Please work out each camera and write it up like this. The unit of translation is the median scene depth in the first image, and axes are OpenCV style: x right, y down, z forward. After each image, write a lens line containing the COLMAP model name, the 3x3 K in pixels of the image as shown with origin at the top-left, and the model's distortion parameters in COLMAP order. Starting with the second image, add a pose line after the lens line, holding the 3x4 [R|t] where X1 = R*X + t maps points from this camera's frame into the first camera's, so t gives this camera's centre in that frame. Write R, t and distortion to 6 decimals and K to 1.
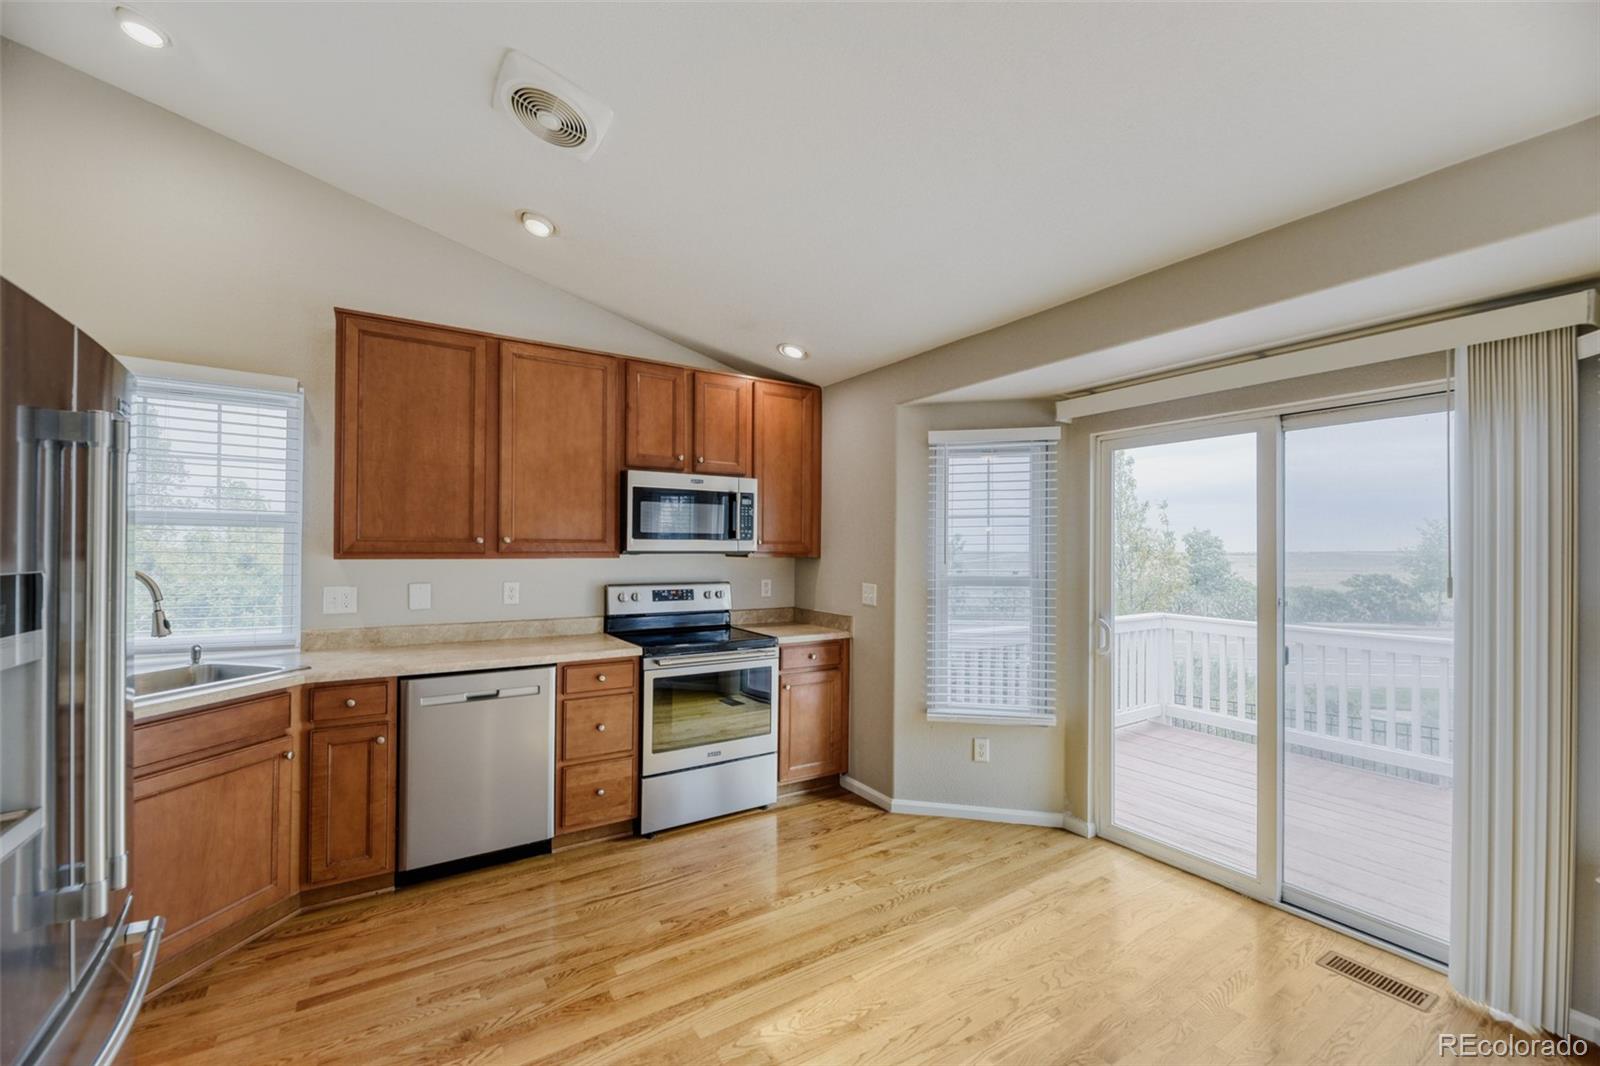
lens RADIAL K [[649.1, 0, 792.4], [0, 649.1, 535.3], [0, 0, 1]] dist [0.002116, -0.002127]
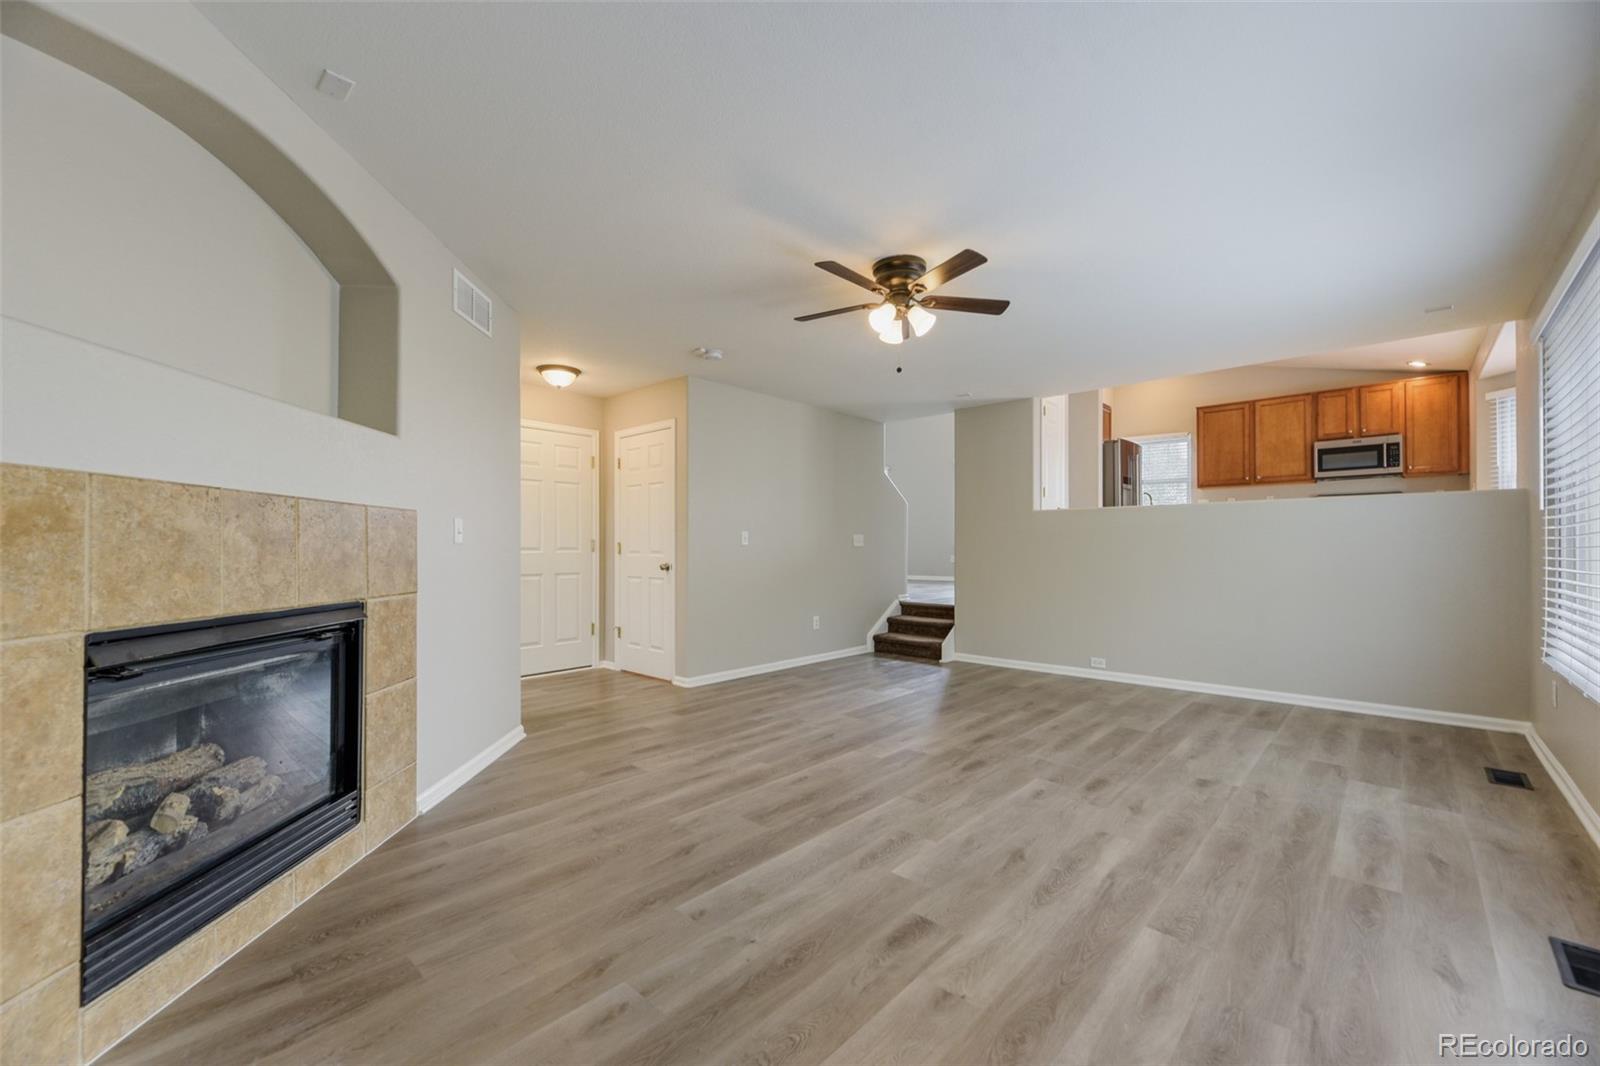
lens RADIAL K [[649.1, 0, 800.7], [0, 649.1, 546.0], [0, 0, 1]] dist [0.002116, -0.002127]
pose [[0.253522, -0.008267, -0.967294, 1.613399], [0.026847, 0.999638, -0.001507, 0.236319], [0.966957, -0.025587, 0.253652, -1.447507]]
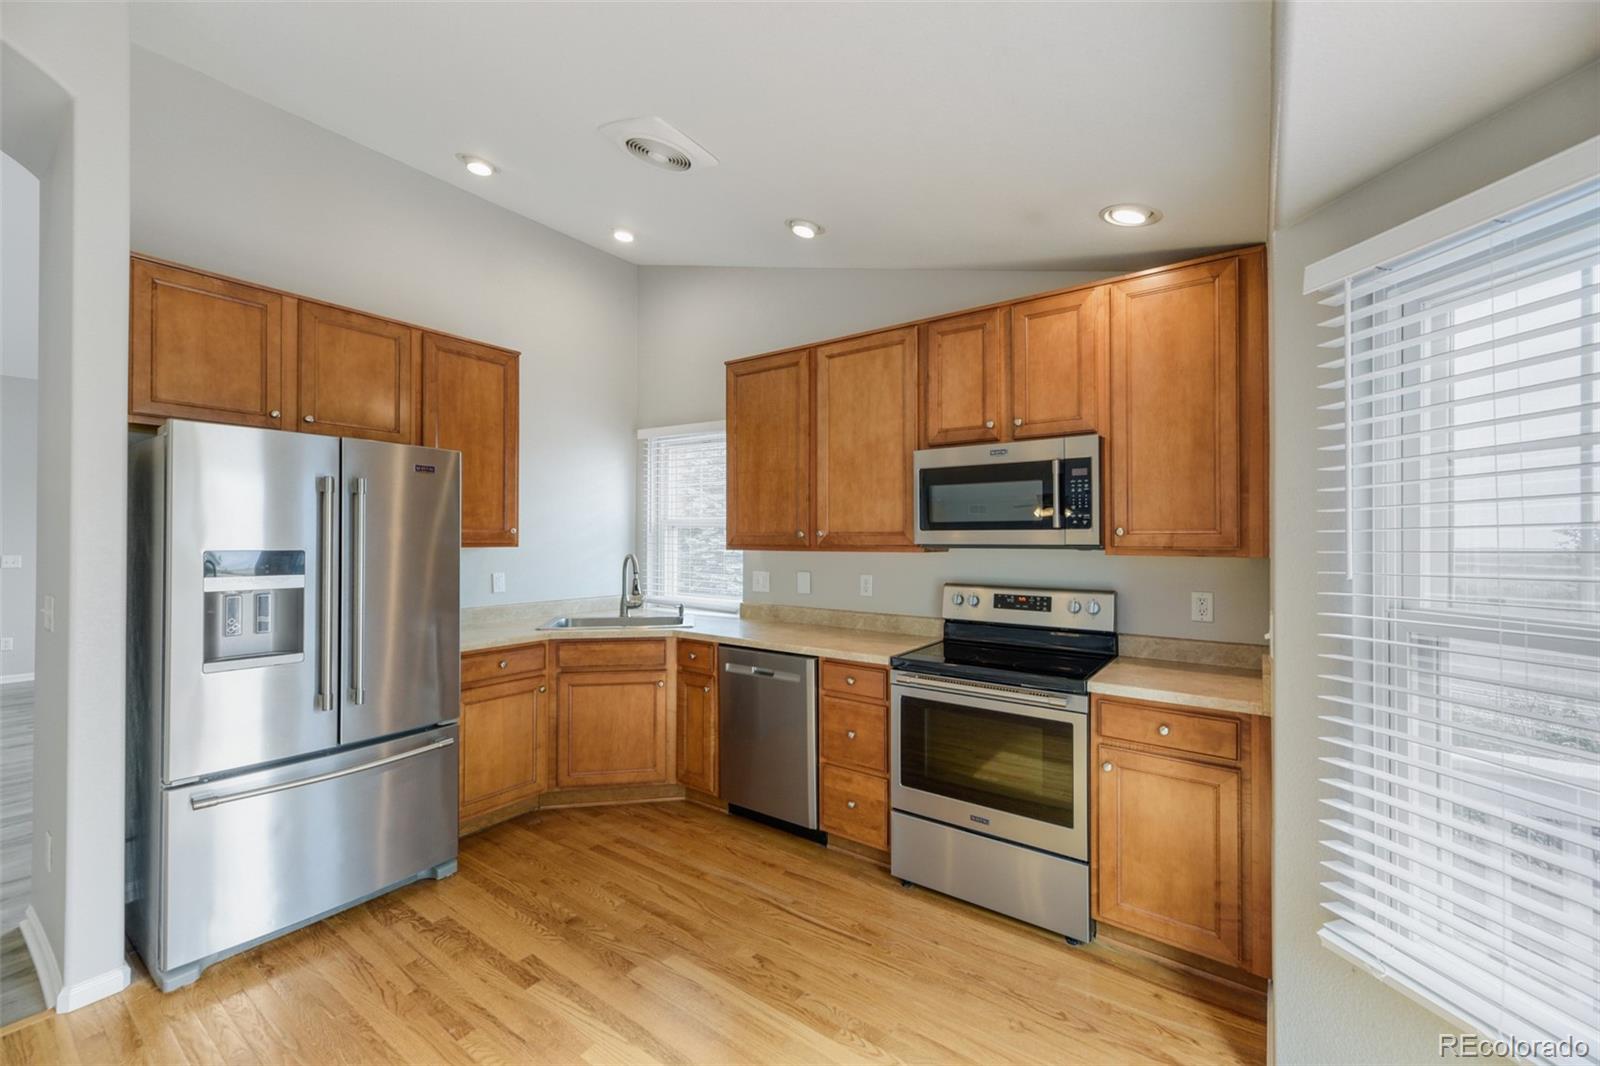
lens RADIAL K [[649.1, 0, 803.1], [0, 649.1, 530.0], [0, 0, 1]] dist [0.002116, -0.002127]
pose [[0.369836, -0.019674, -0.928889, 0.529965], [0.016828, 0.999754, -0.014475, 0.016053], [0.928945, -0.010278, 0.370076, 0.579559]]
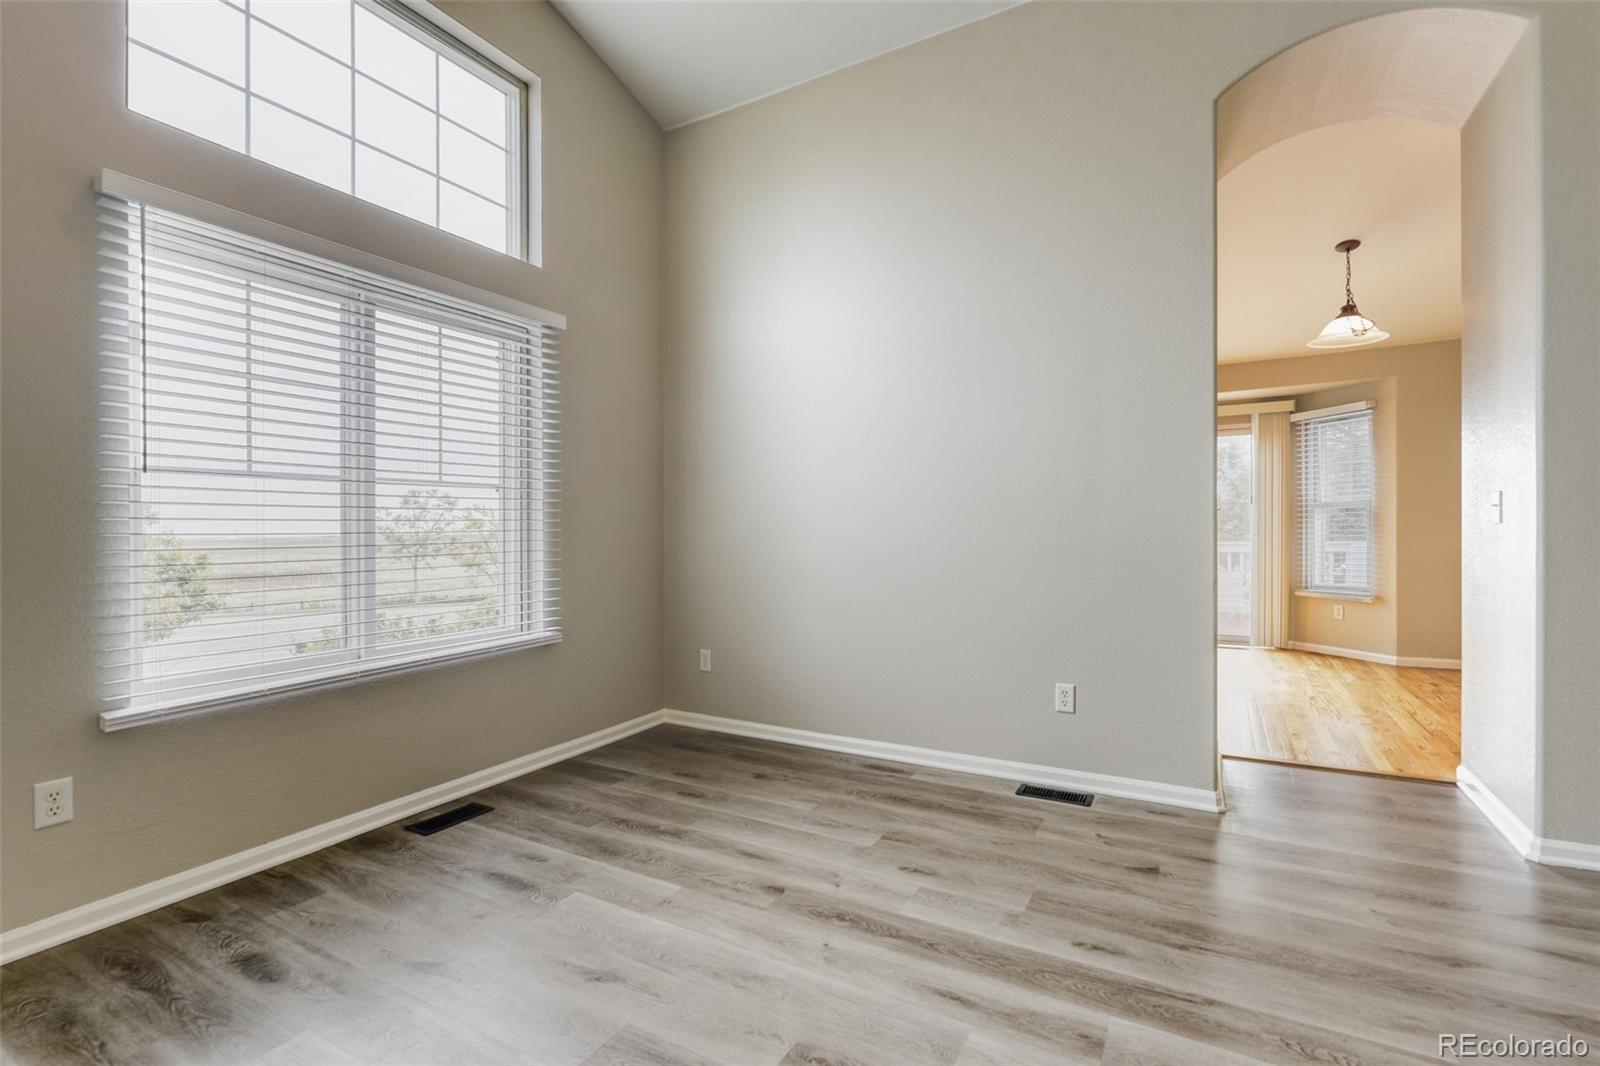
lens RADIAL K [[730.2, 0, 795.5], [0, 730.2, 528.5], [0, 0, 1]] dist [-0.005049, -0.000716]
pose [[0.880317, -0.006701, 0.474339, -1.233844], [-0.000816, 0.999877, 0.015639, 0.087452], [-0.474385, -0.014154, 0.880203, -0.456356]]
